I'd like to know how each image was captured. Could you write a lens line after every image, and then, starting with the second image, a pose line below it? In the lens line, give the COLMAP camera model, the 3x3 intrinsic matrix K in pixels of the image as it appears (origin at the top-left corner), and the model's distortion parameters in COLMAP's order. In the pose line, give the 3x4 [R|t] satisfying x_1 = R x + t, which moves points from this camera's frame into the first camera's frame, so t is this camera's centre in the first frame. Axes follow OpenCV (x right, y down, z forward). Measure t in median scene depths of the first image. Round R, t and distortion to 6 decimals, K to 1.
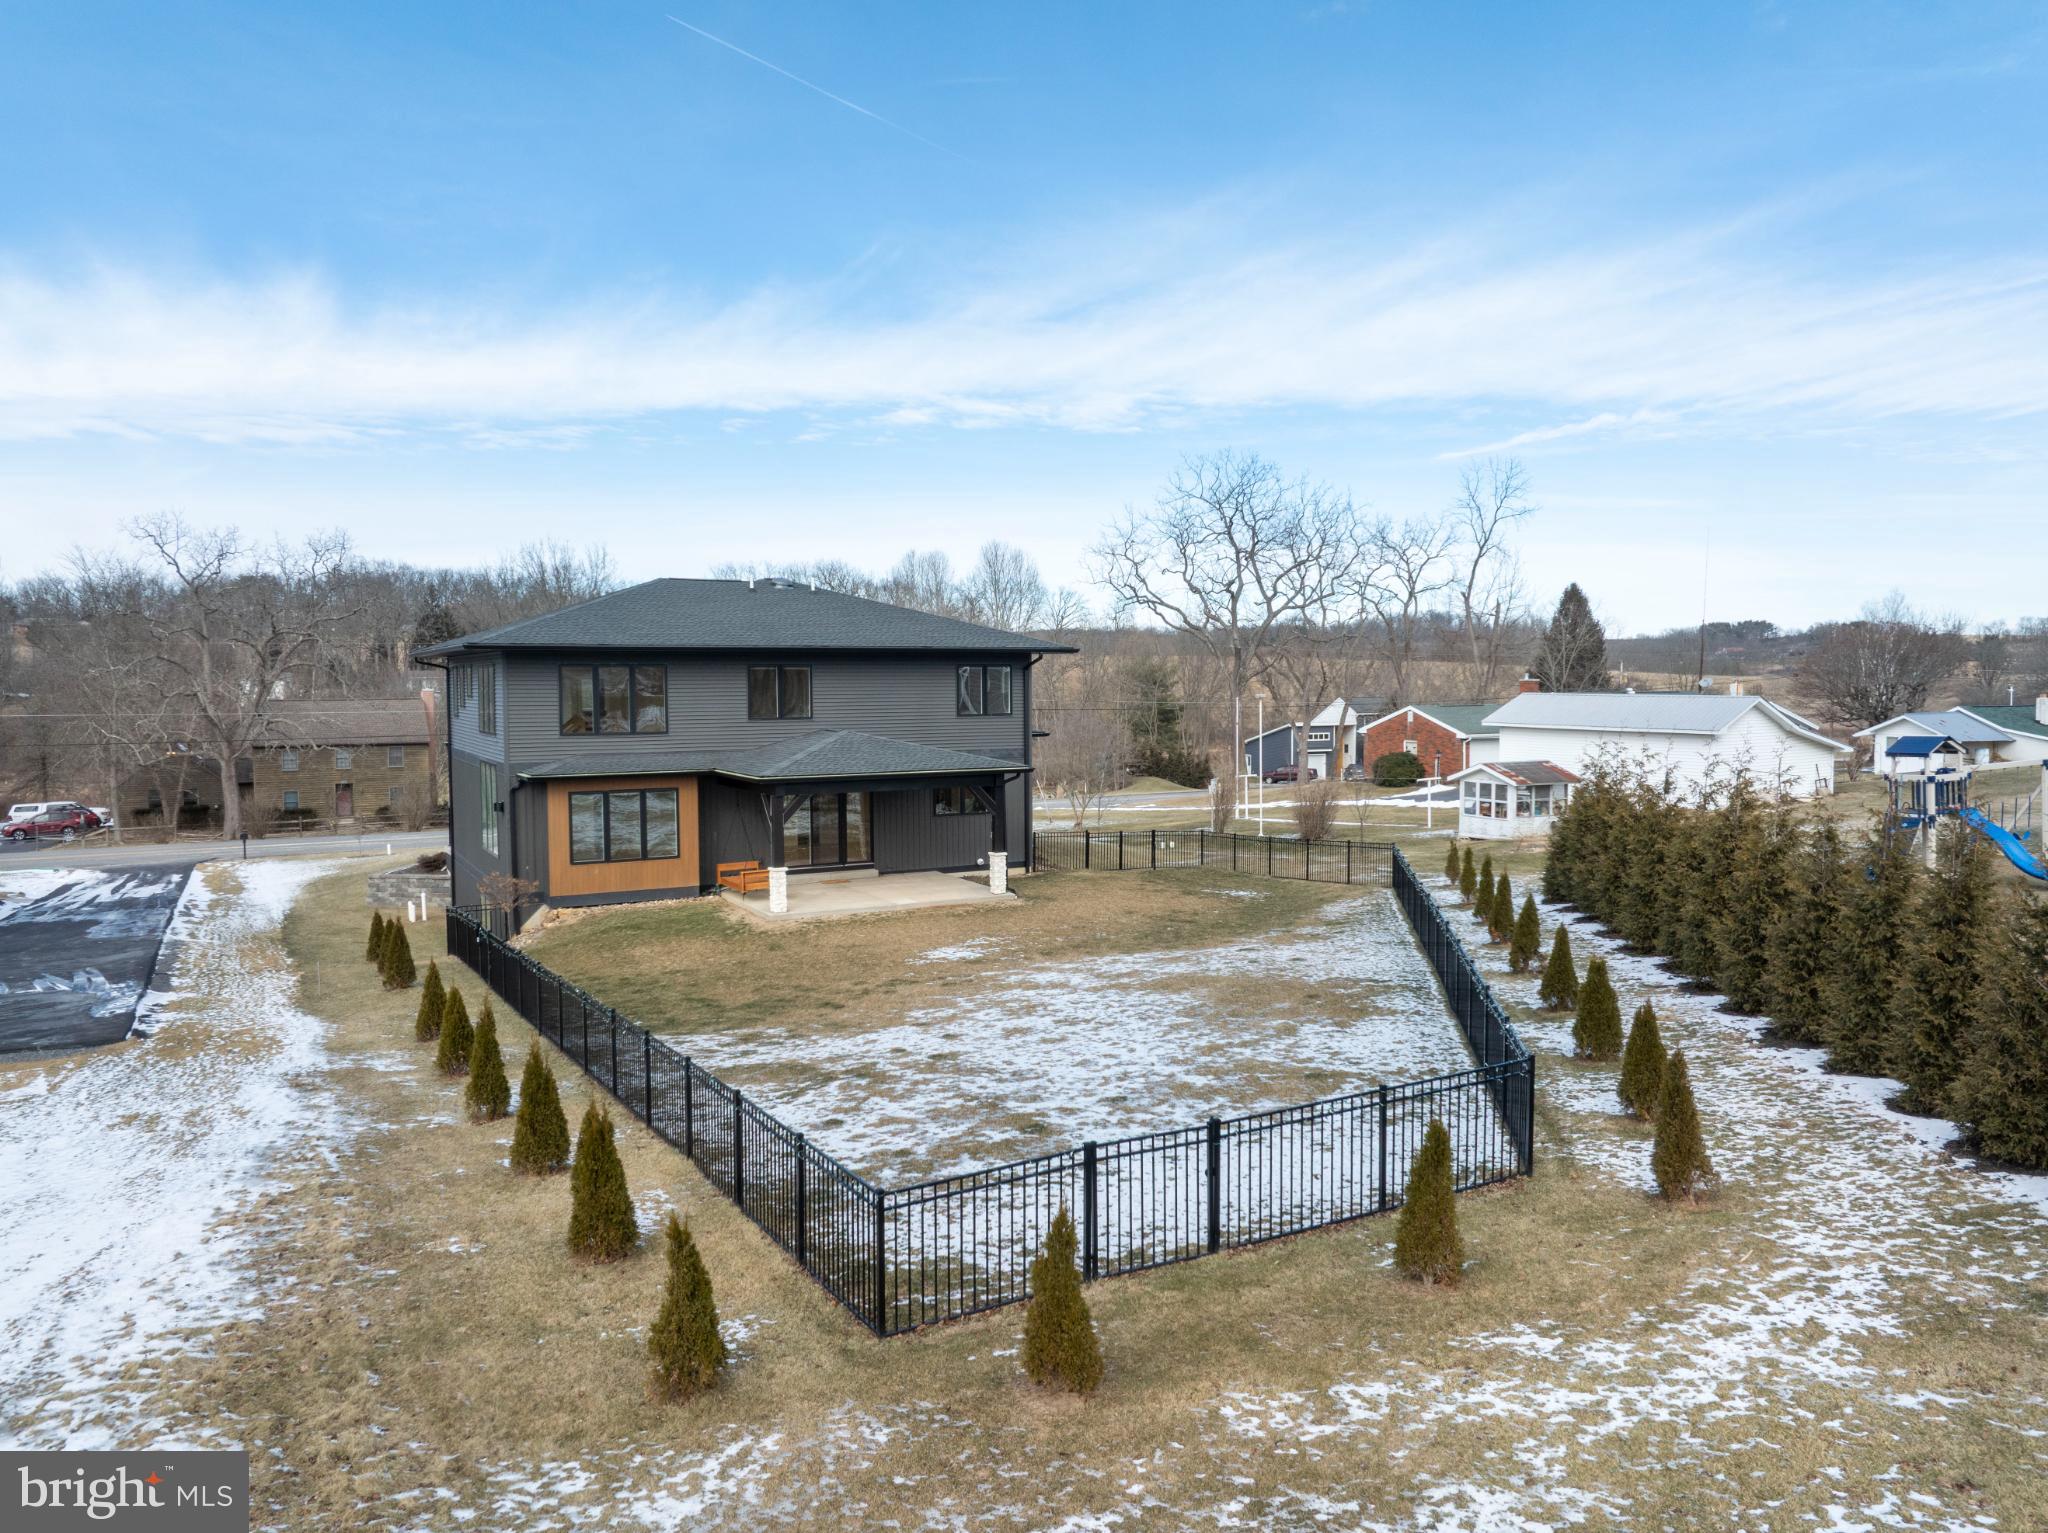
lens RADIAL K [[1438.3, 0, 1033.0], [0, 1438.3, 778.6], [0, 0, 1]] dist [-0.044952, 0.013585]
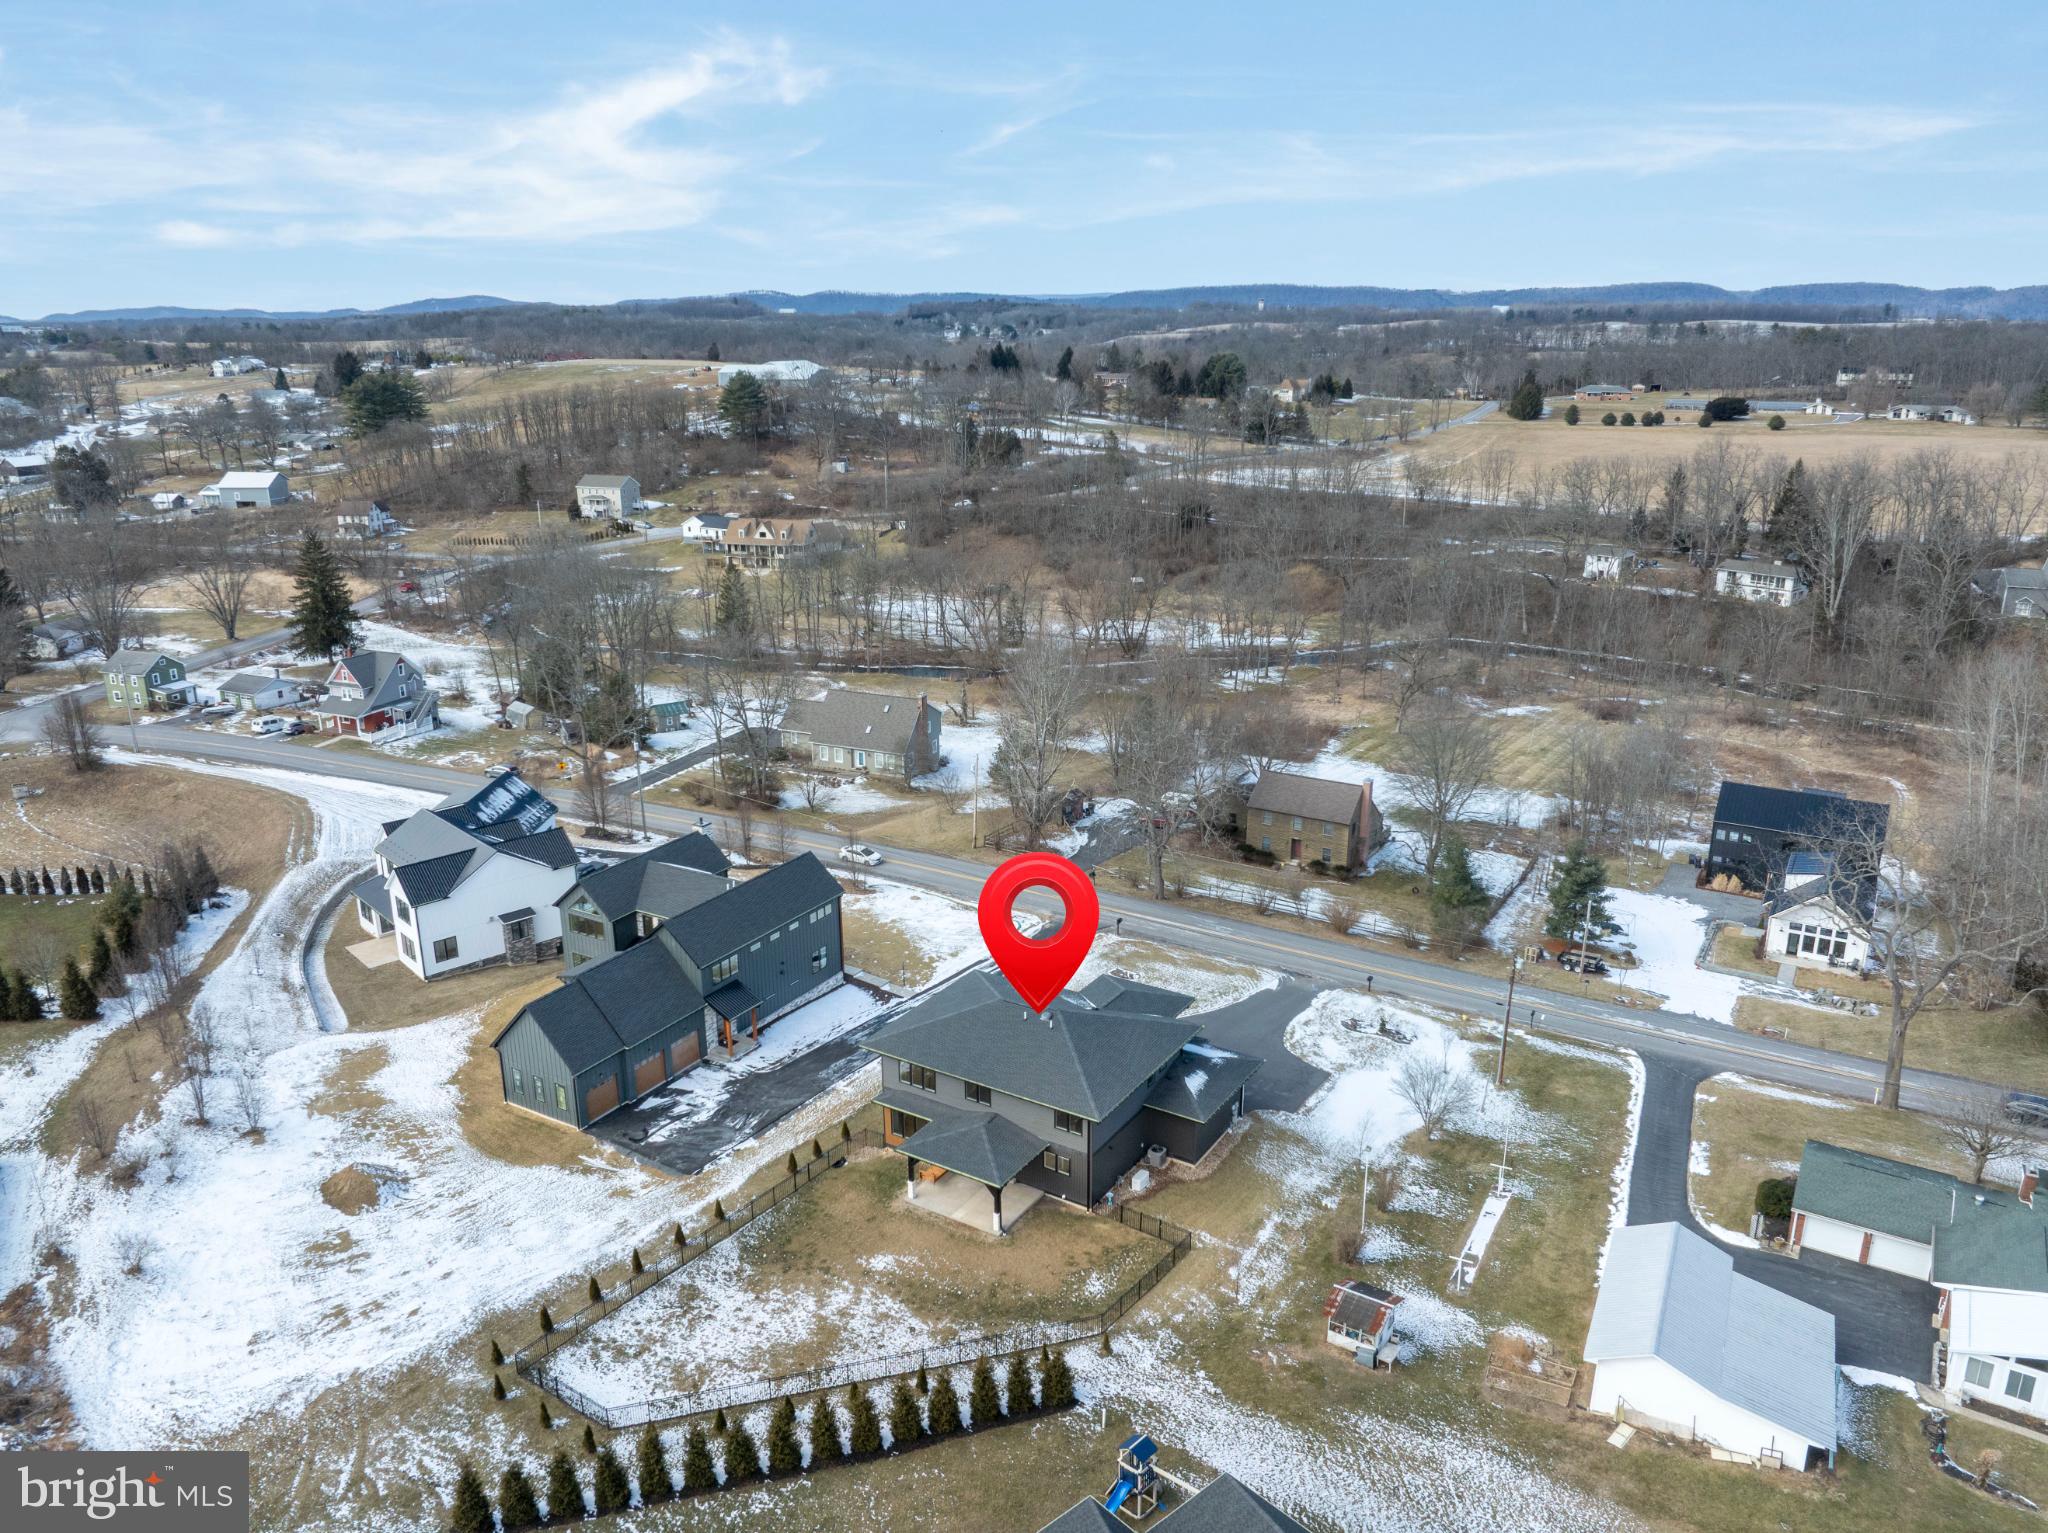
lens RADIAL K [[1438.3, 0, 1028.8], [0, 1438.3, 754.0], [0, 0, 1]] dist [-0.044952, 0.013585]
pose [[0.484545, 0.249327, -0.838482, 1.640609], [-0.059596, 0.965703, 0.252718, -1.168581], [0.872734, -0.072483, 0.482785, 0.053972]]
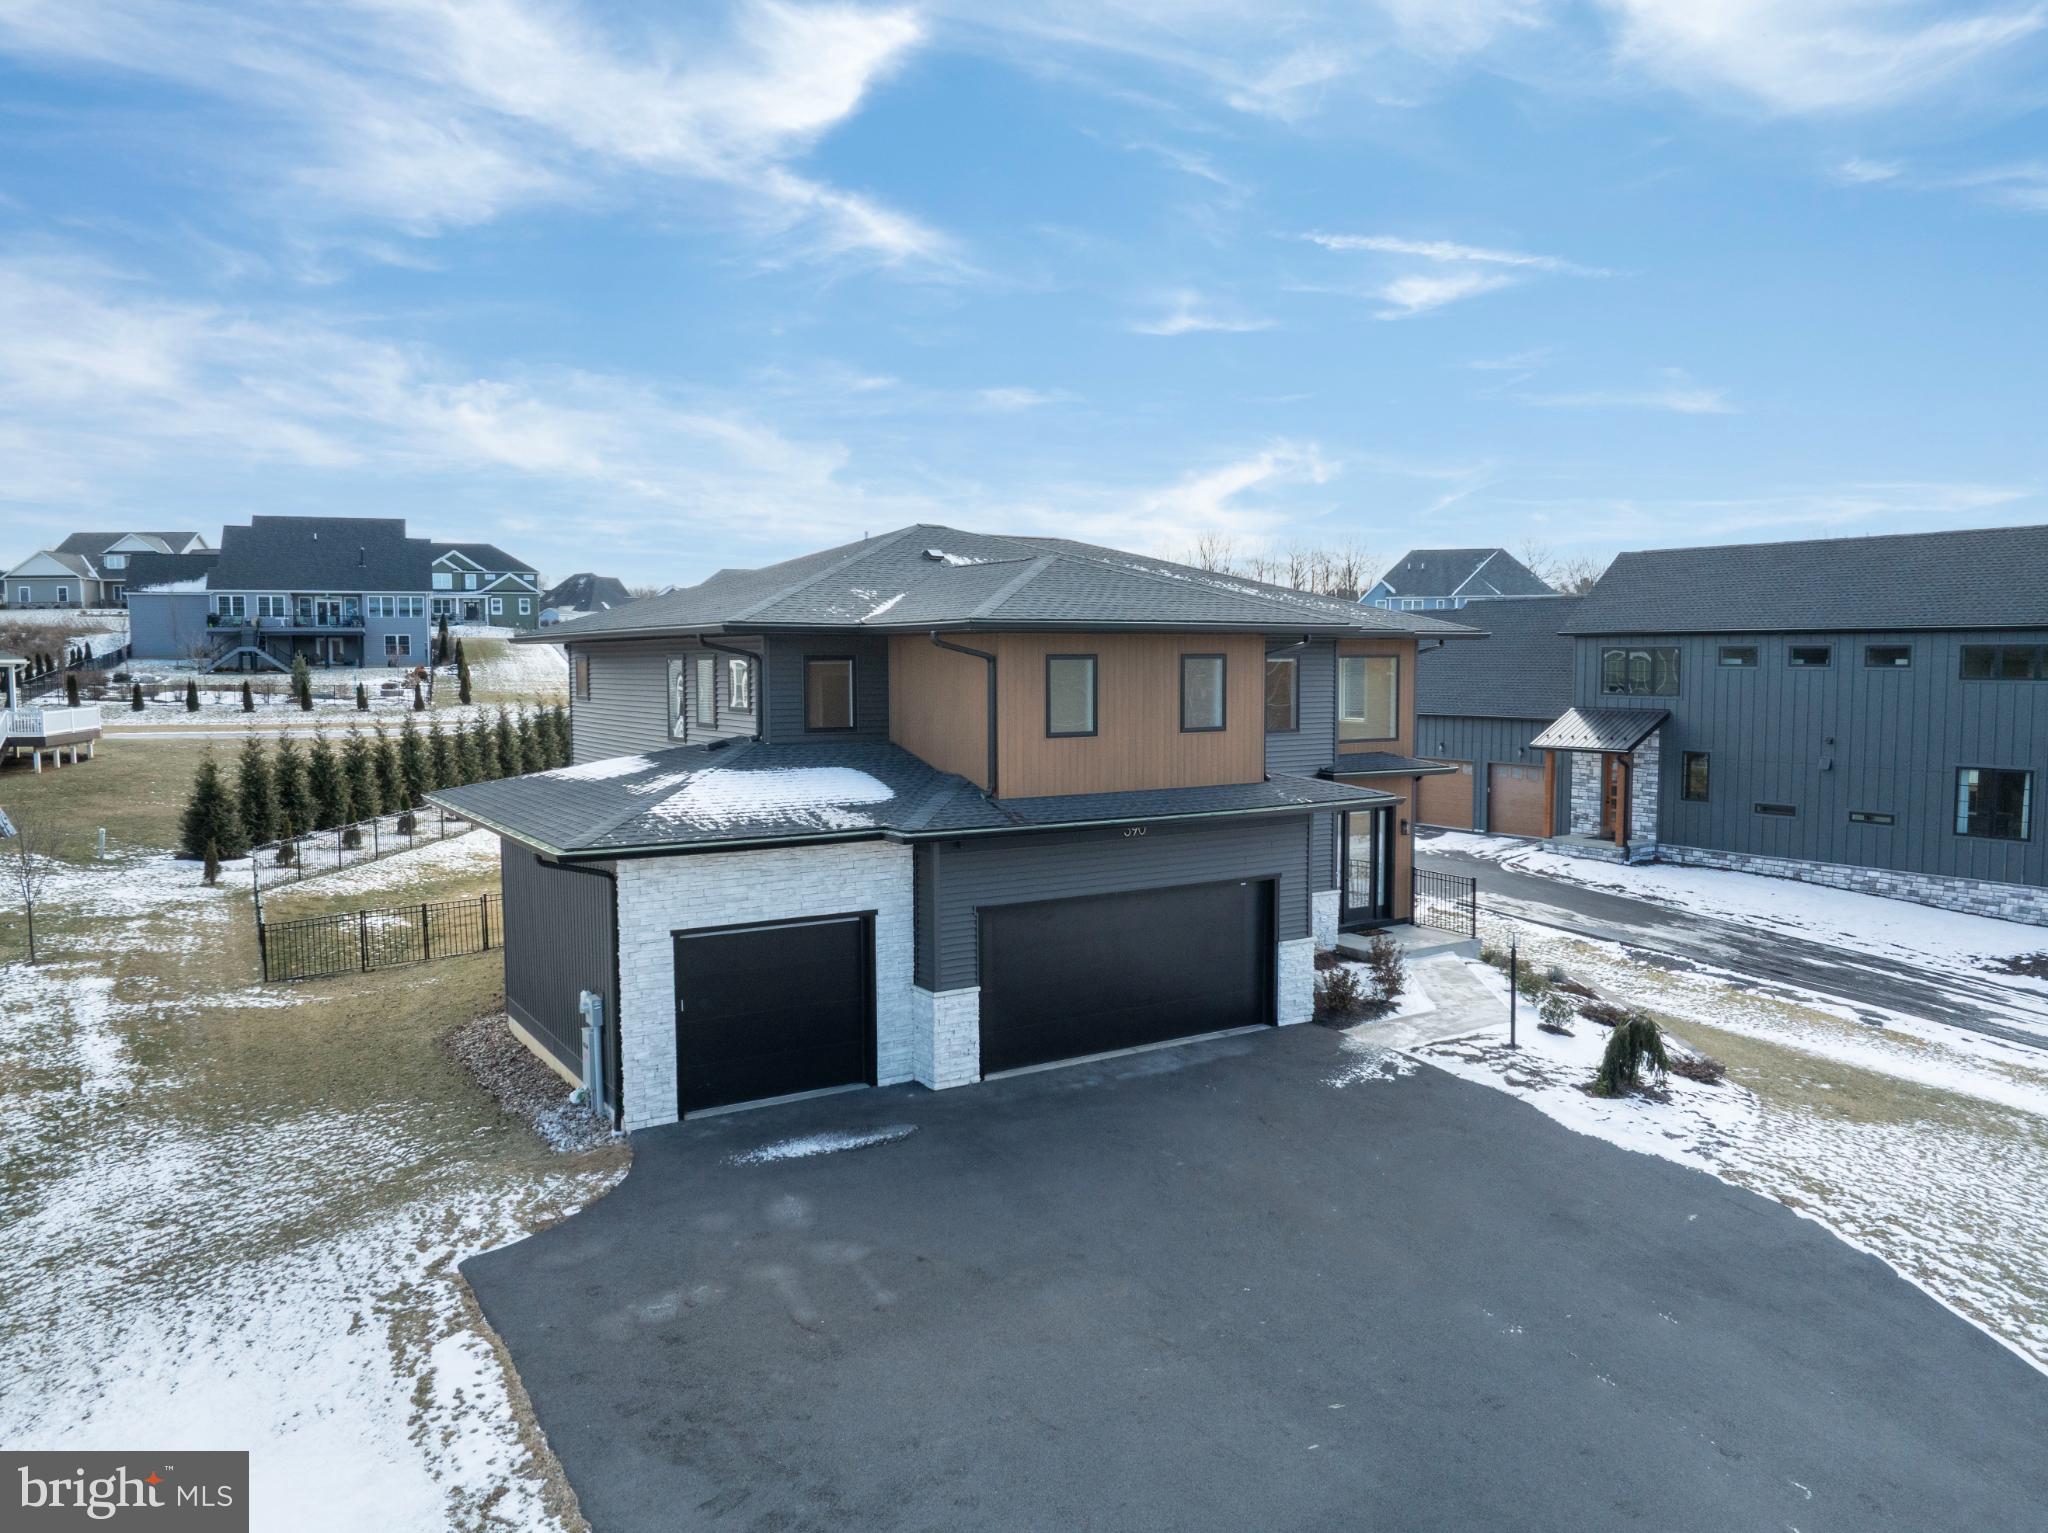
lens RADIAL K [[1438.3, 0, 1031.3], [0, 1438.3, 770.1], [0, 0, 1]] dist [-0.044952, 0.013585]
pose [[-0.998150, 0.013007, -0.059391, -0.225298], [0.004088, 0.988996, 0.147885, -0.150911], [0.060661, 0.147369, -0.987220, 2.018230]]
